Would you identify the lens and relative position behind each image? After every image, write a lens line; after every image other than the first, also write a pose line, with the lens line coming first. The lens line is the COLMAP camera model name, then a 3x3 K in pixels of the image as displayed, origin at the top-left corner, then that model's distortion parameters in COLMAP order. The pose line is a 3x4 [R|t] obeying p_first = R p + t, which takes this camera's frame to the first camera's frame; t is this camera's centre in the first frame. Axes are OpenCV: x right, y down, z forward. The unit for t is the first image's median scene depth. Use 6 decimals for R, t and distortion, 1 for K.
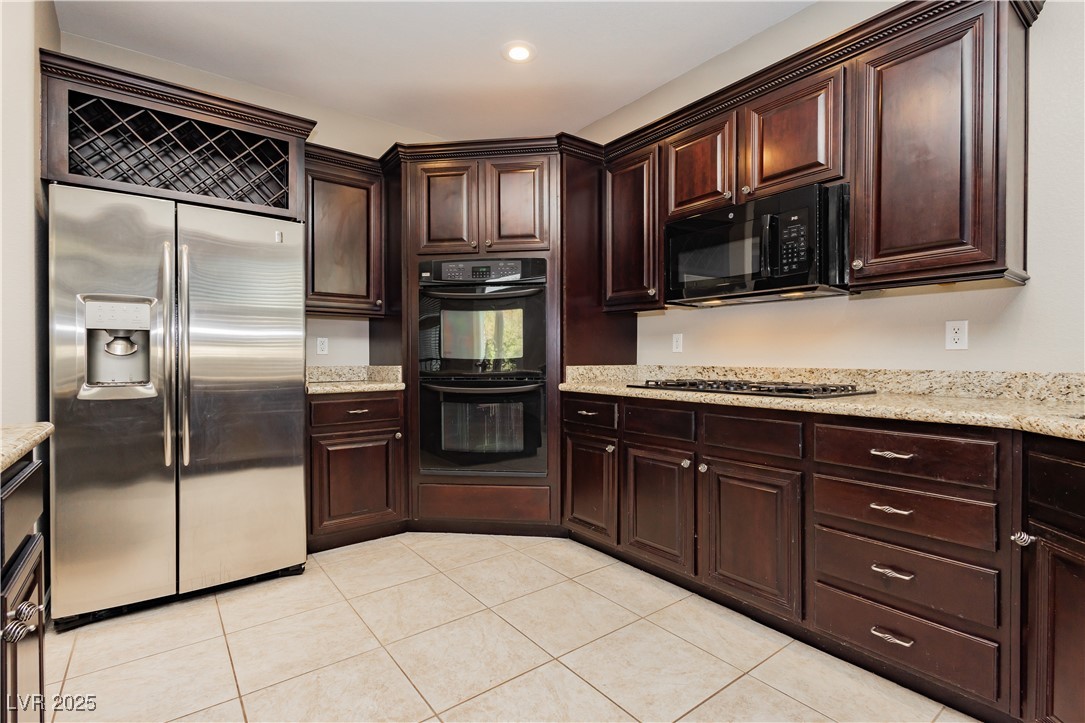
lens RADIAL K [[506.1, 0, 536.0], [0, 506.1, 364.6], [0, 0, 1]] dist [0.004089, 0.001830]
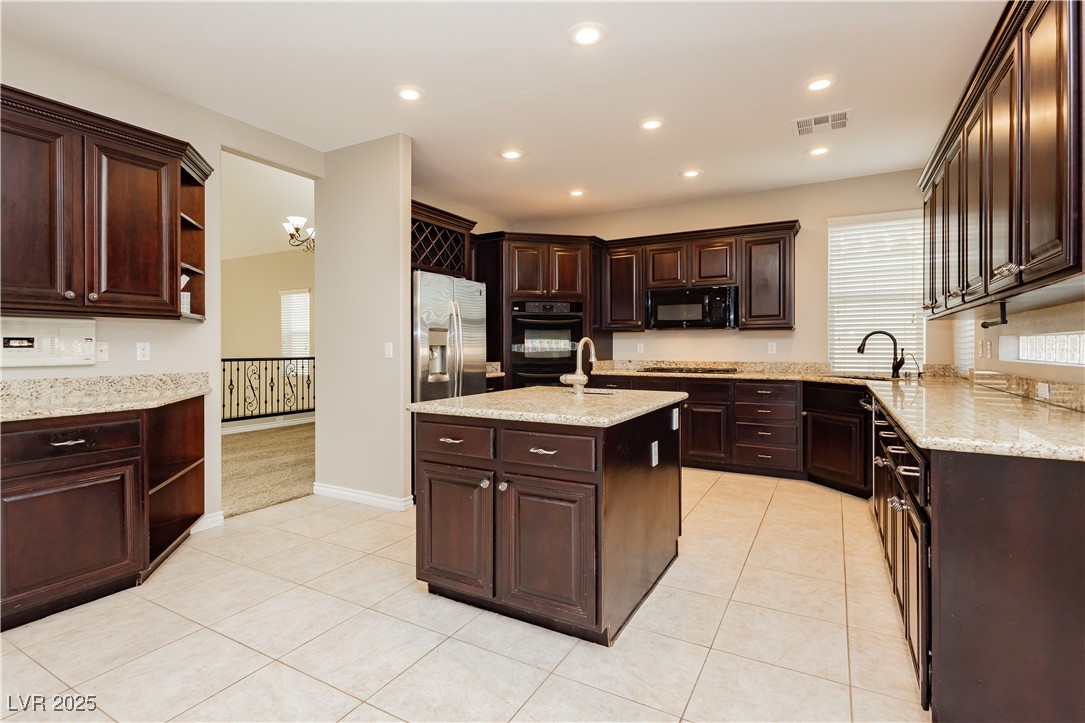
lens RADIAL K [[540.9, 0, 503.3], [0, 540.9, 345.6], [0, 0, 1]] dist [0.012023, -0.001925]
pose [[0.928373, -0.000568, 0.371650, -1.168326], [0.009825, 0.999687, -0.023015, -0.014966], [-0.371521, 0.025018, 0.928088, -0.835000]]
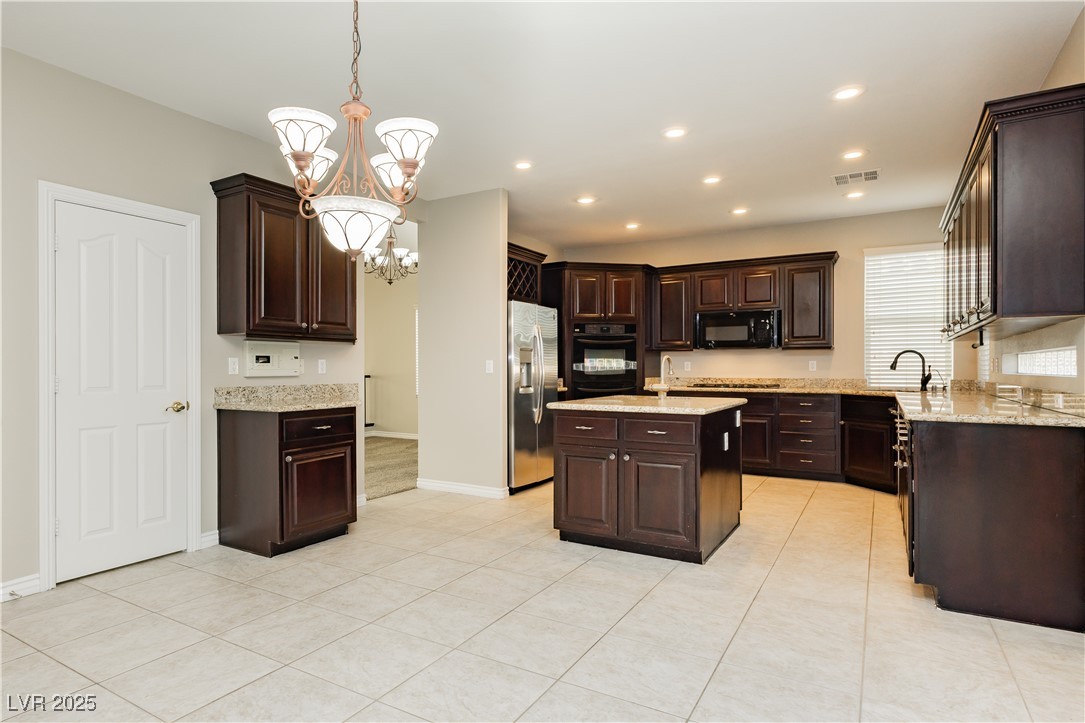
lens RADIAL K [[619.2, 0, 468.1], [0, 619.2, 367.0], [0, 0, 1]] dist [0.009560, 0.000467]
pose [[0.942973, -0.000667, 0.332868, -1.717089], [0.008967, 0.999686, -0.023399, 0.012275], [-0.332748, 0.025050, 0.942683, -1.304362]]
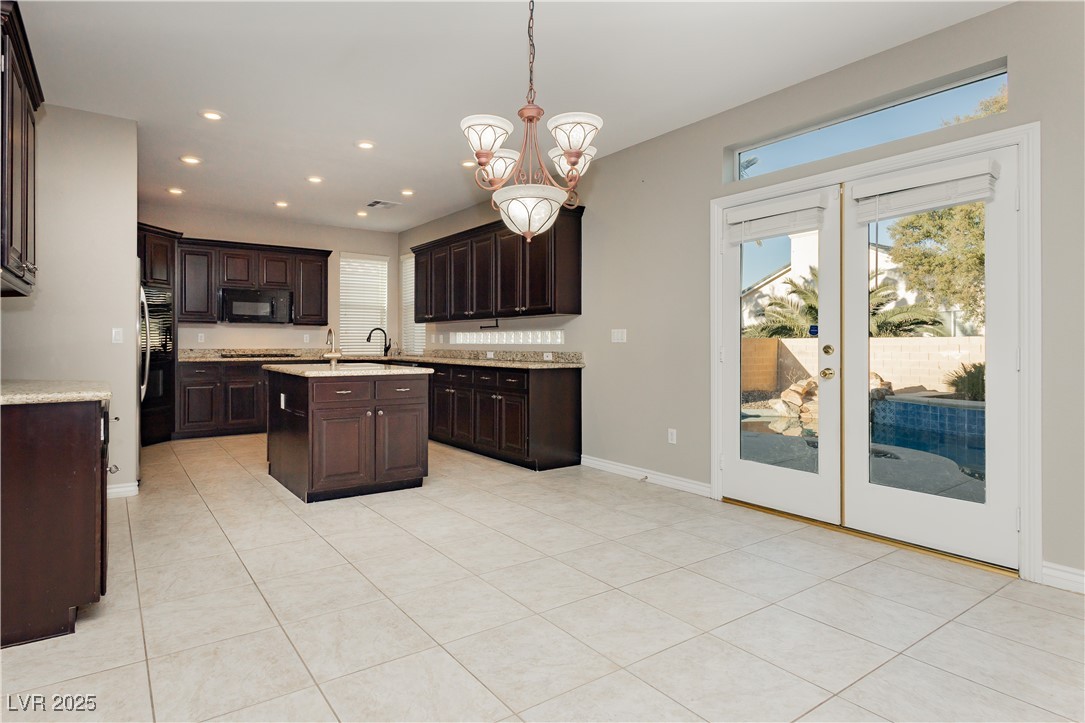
lens RADIAL K [[583.7, 0, 480.3], [0, 583.7, 337.6], [0, 0, 1]] dist [0.021598, 0.000503]
pose [[0.070245, 0.006520, 0.997508, -2.573040], [0.020294, 0.999762, -0.007964, -0.002560], [-0.997323, 0.020803, 0.070096, -0.383437]]
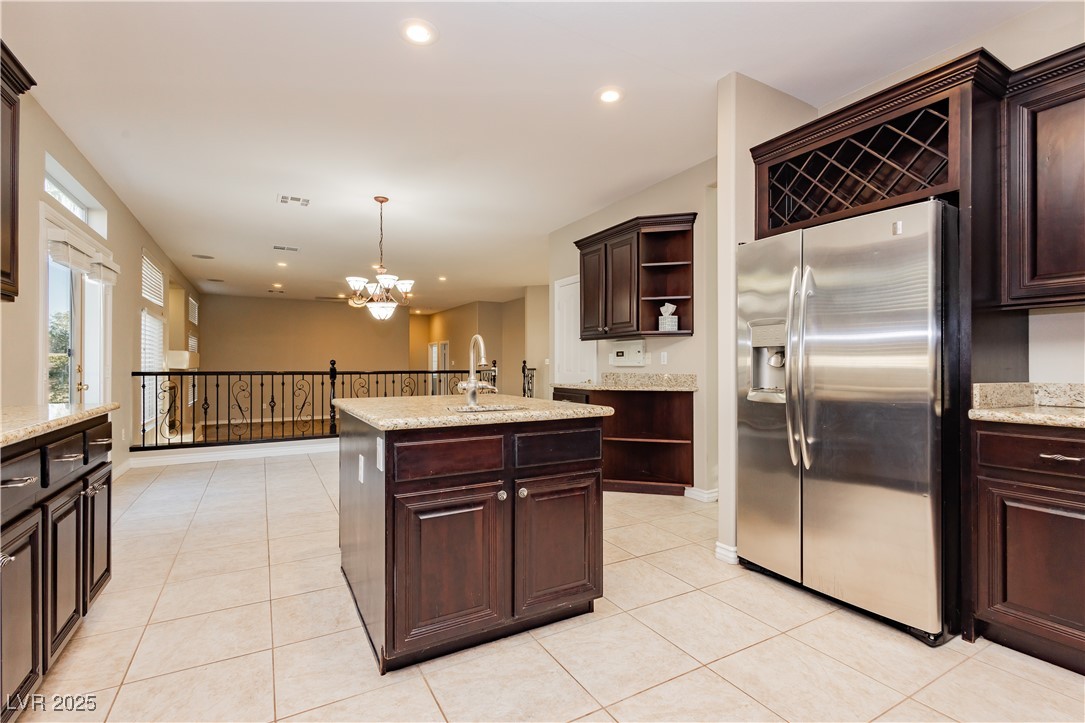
lens RADIAL K [[506.1, 0, 551.9], [0, 506.1, 364.7], [0, 0, 1]] dist [0.004089, 0.001830]
pose [[-0.119240, 0.000909, -0.992865, 0.422645], [-0.017877, 0.999835, 0.003063, -0.015689], [0.992705, 0.018115, -0.119204, 0.555000]]
